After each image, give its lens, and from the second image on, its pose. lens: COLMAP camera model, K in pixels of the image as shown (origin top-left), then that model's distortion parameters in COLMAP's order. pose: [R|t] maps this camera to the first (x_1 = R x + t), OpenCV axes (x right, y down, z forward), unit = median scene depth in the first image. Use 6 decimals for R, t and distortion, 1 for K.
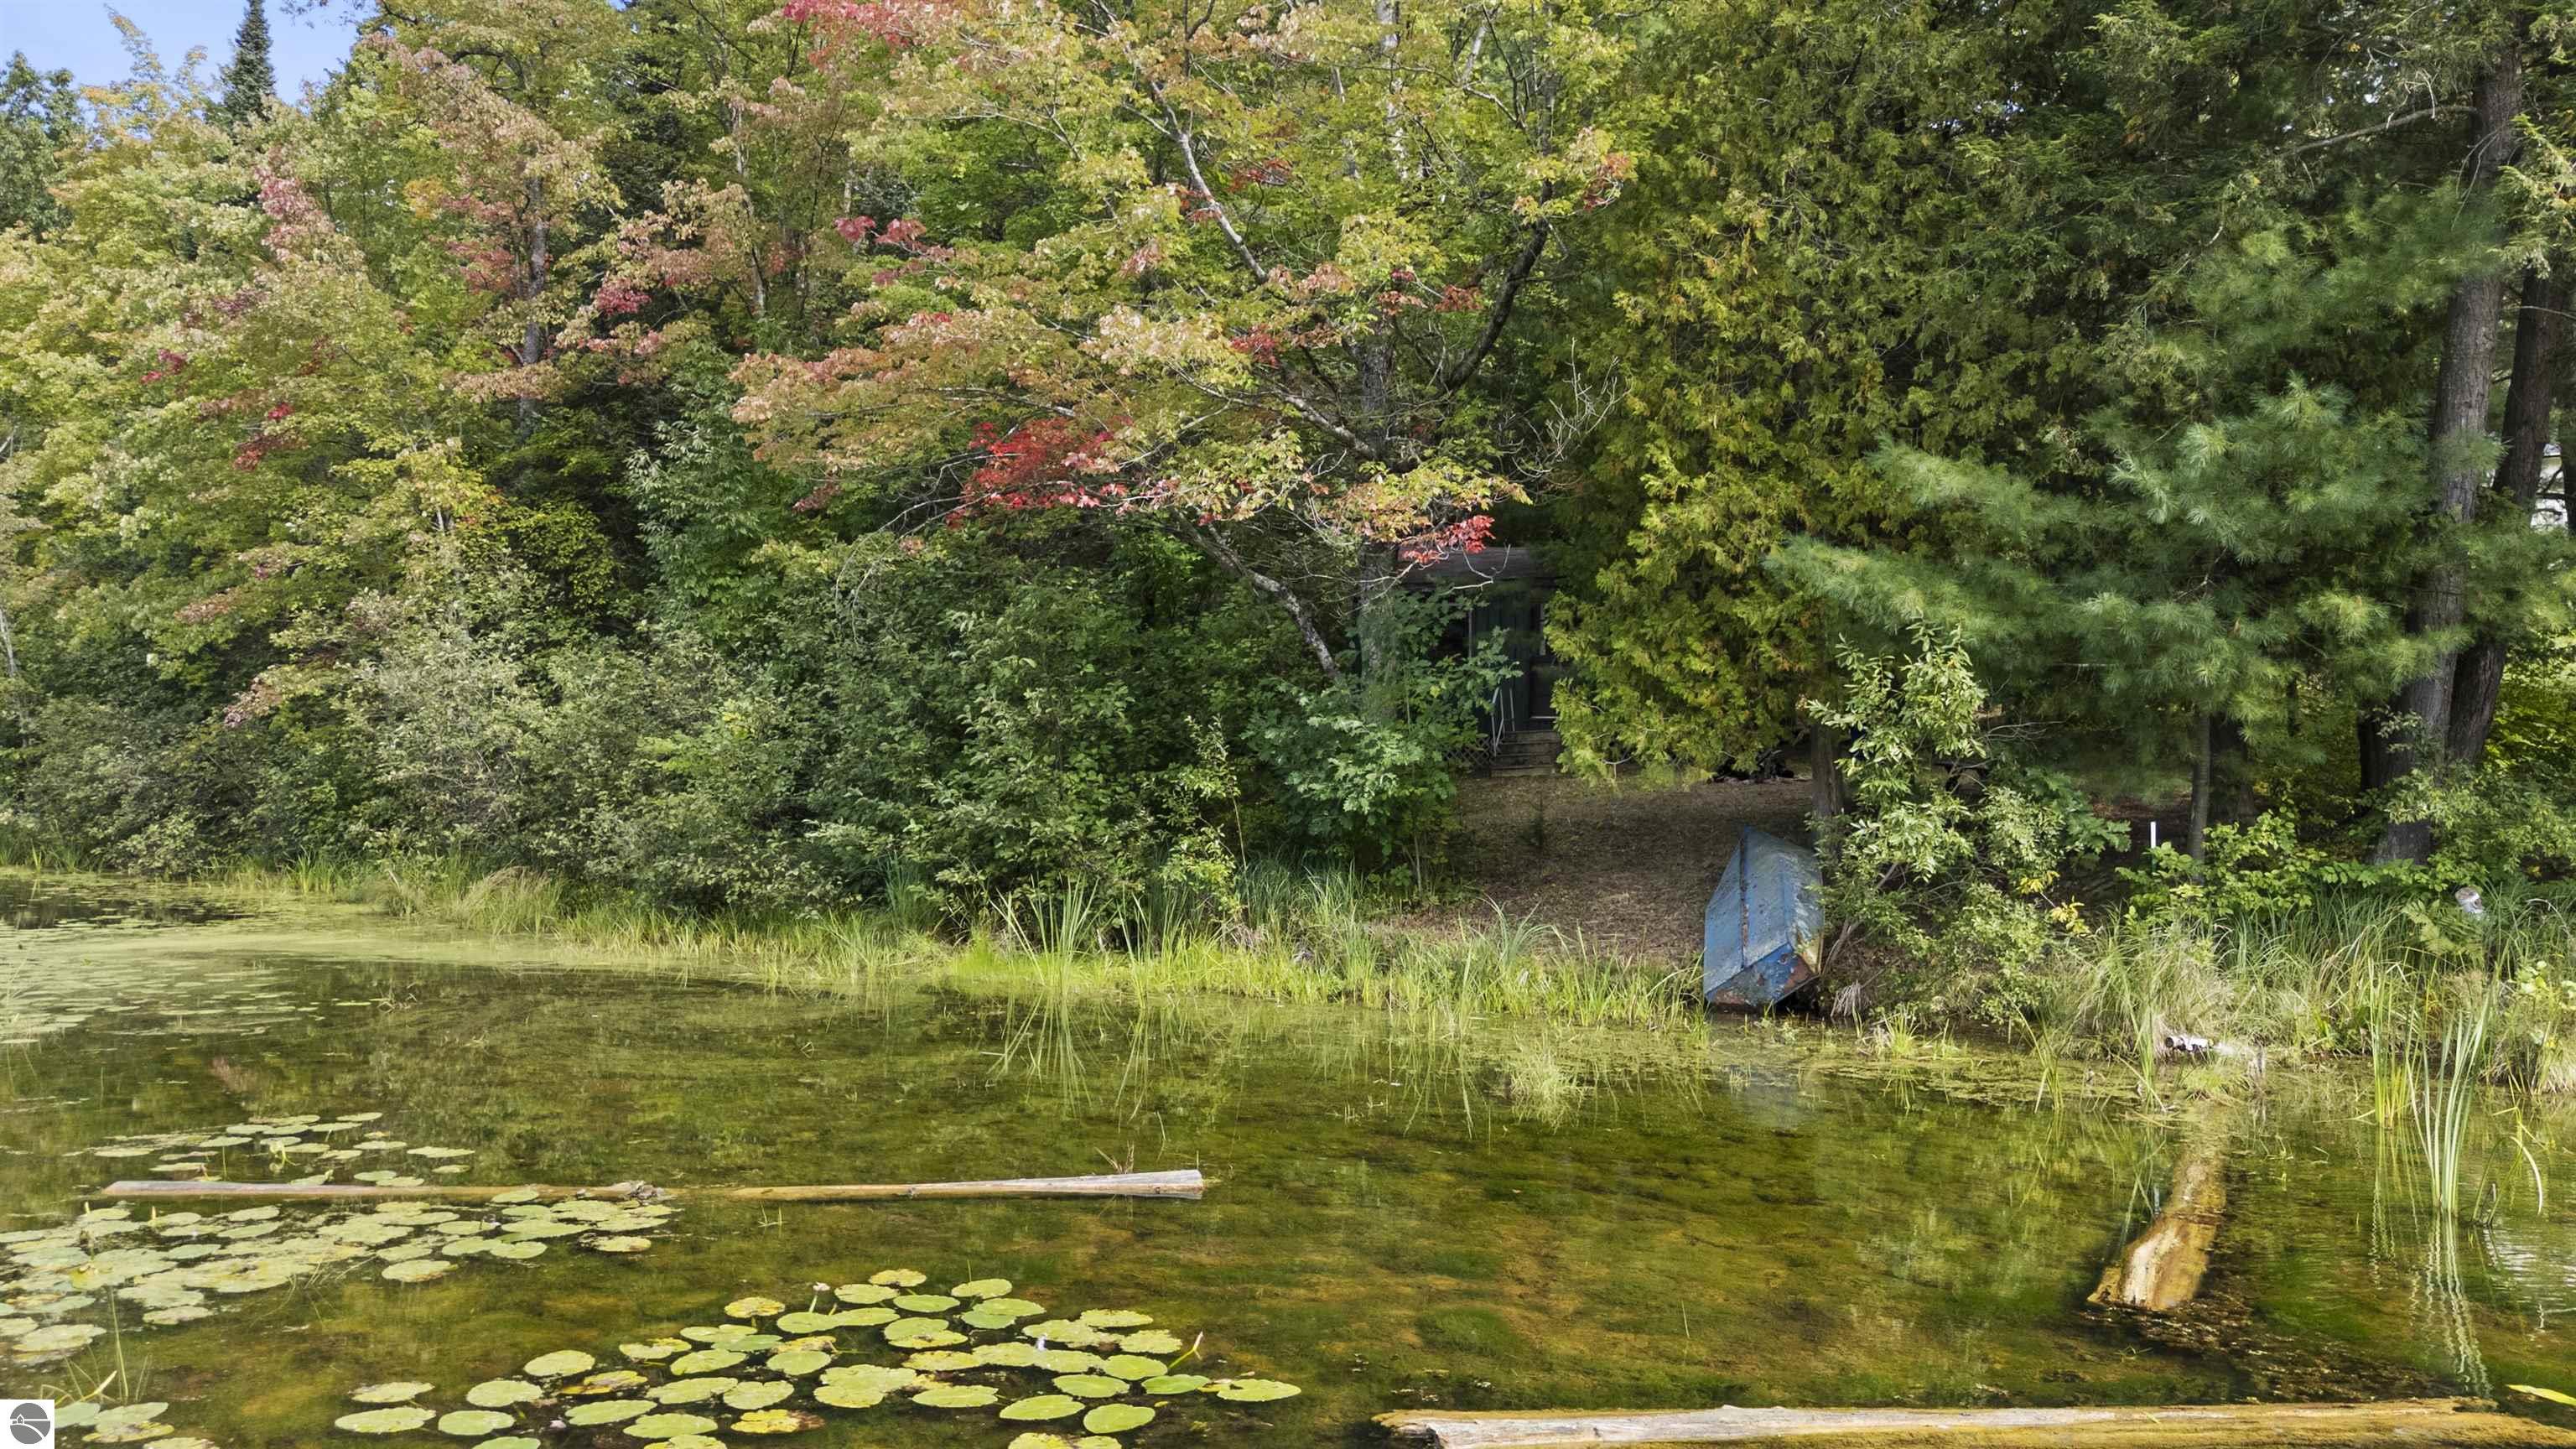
lens RADIAL K [[2004.1, 0, 1287.0], [0, 2004.1, 733.3], [0, 0, 1]] dist [0.023131, -0.013499]
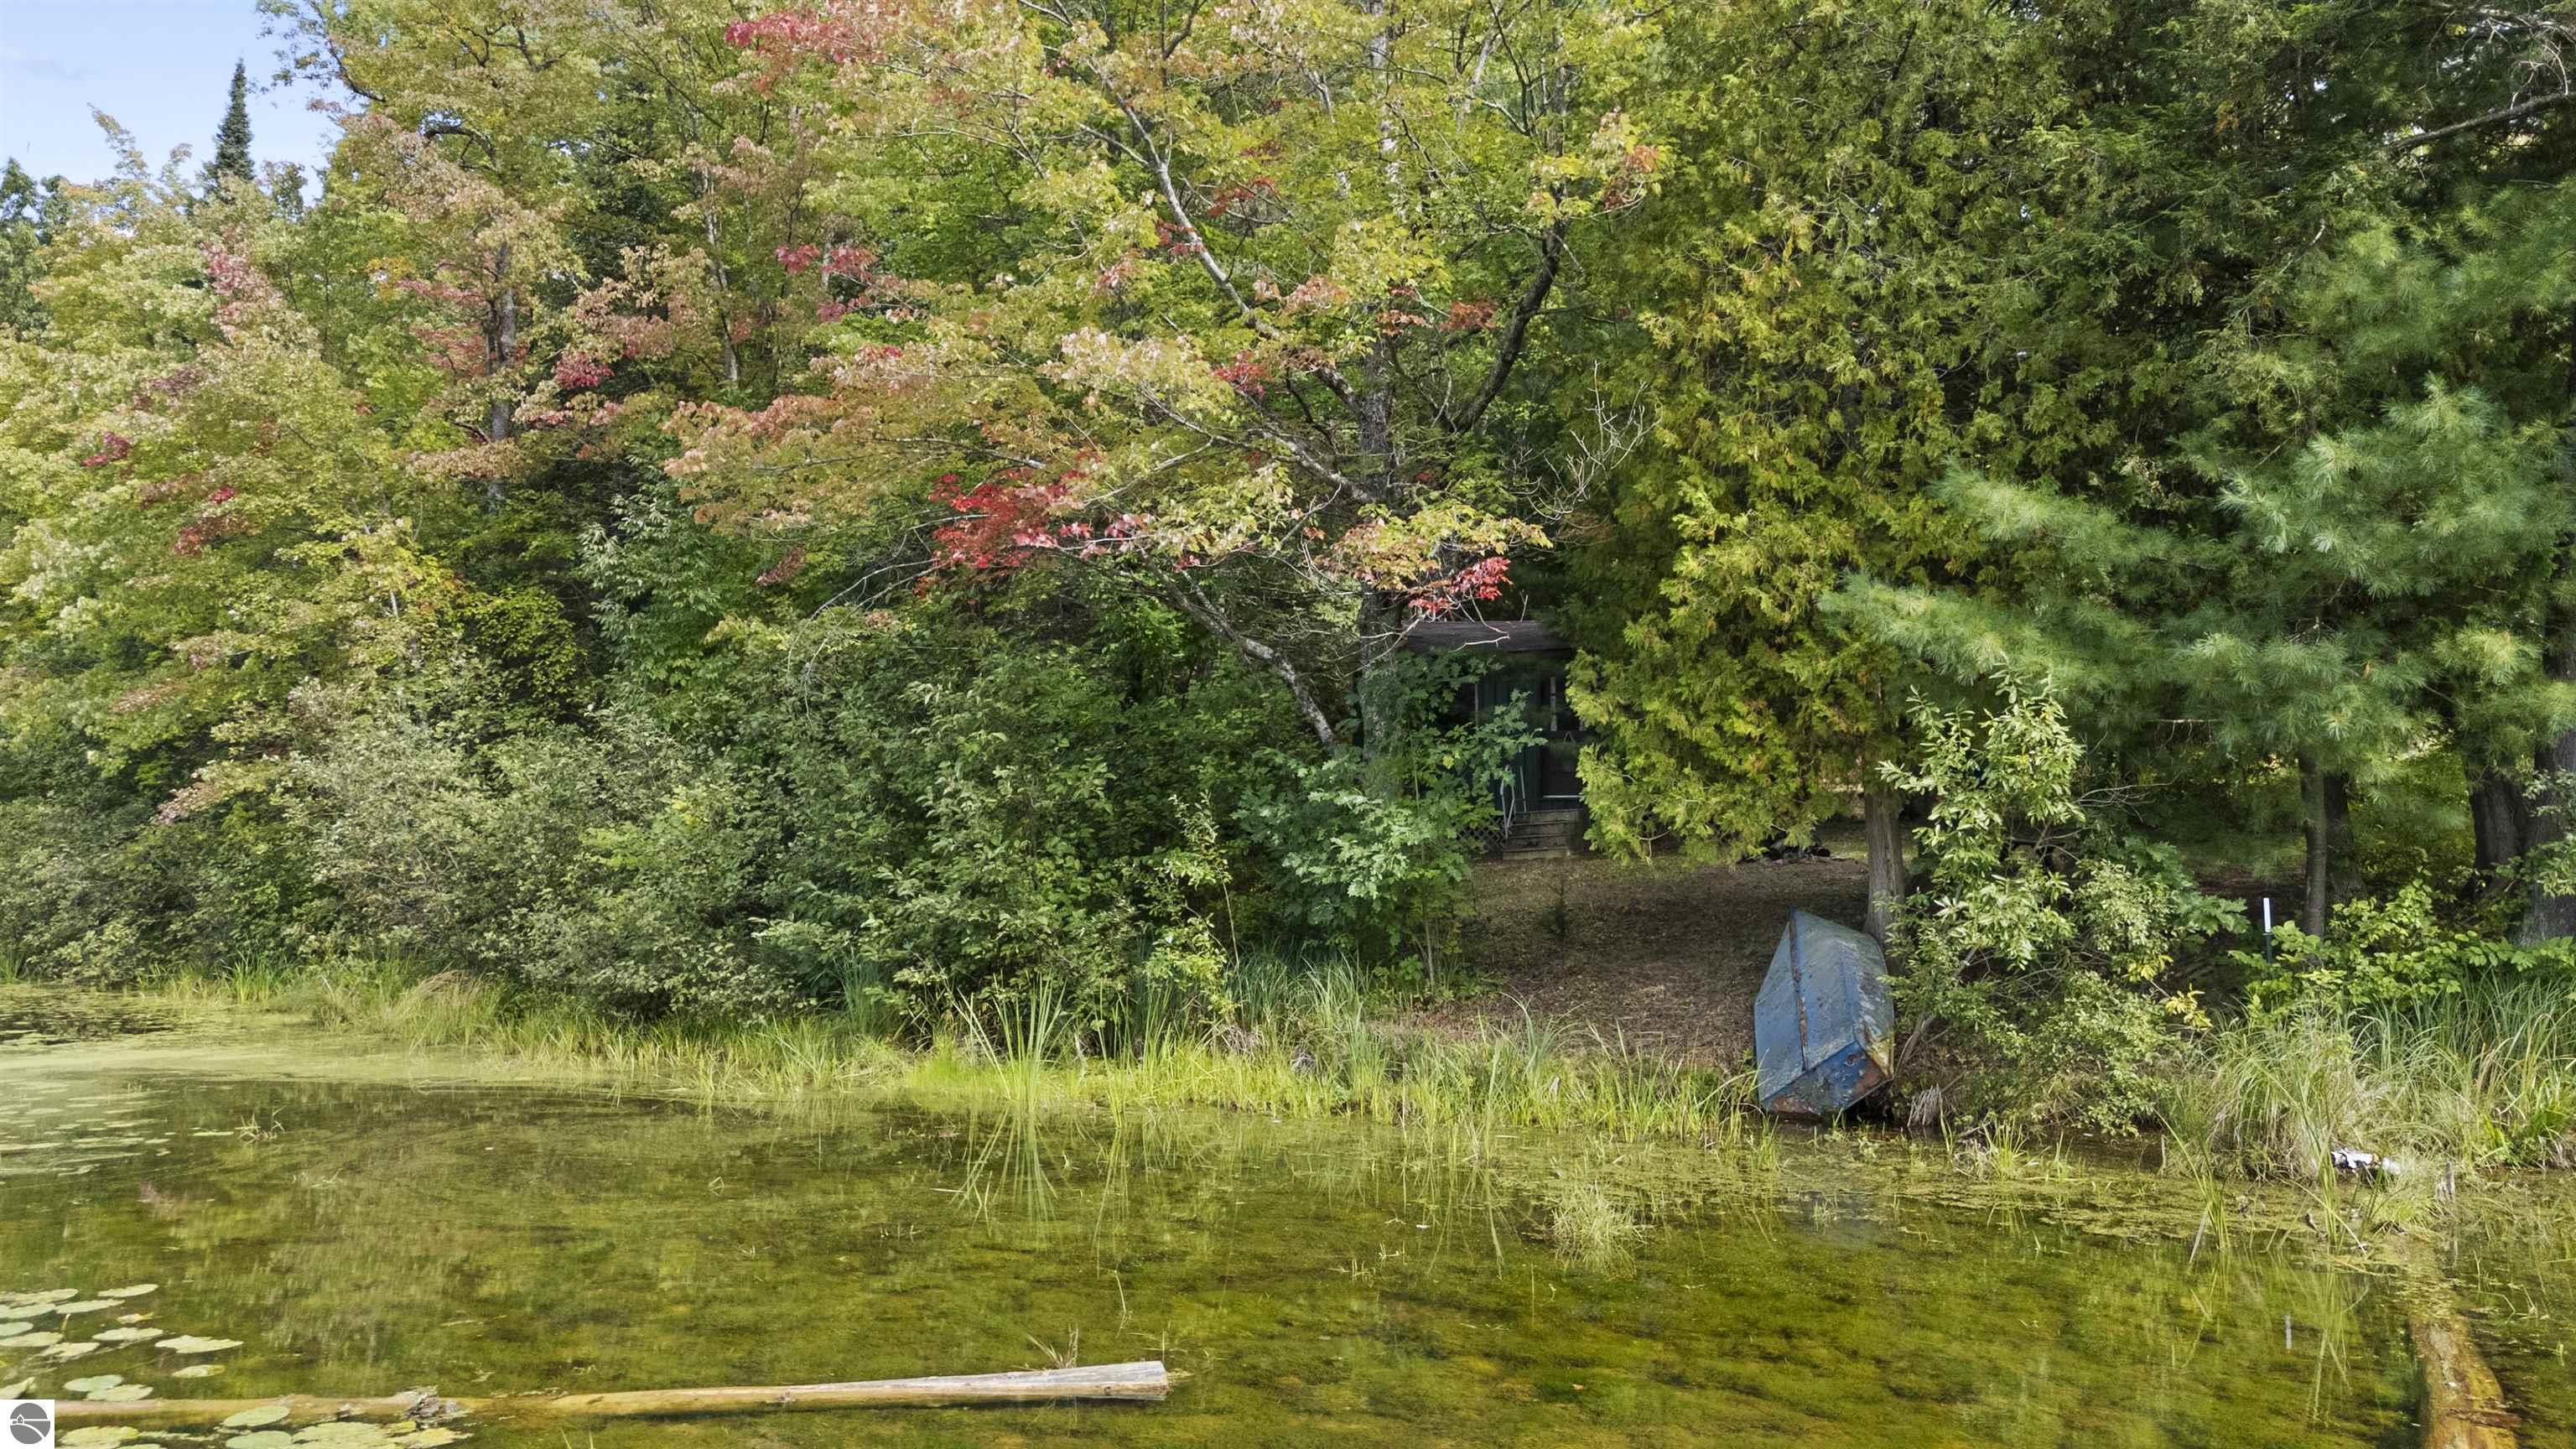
lens RADIAL K [[2004.1, 0, 1277.4], [0, 2004.1, 724.2], [0, 0, 1]] dist [0.023131, -0.013499]
pose [[0.999889, -0.013691, -0.005839, 0.004104], [0.013383, 0.998658, -0.050022, 0.006282], [0.006516, 0.049938, 0.998731, 0.109936]]
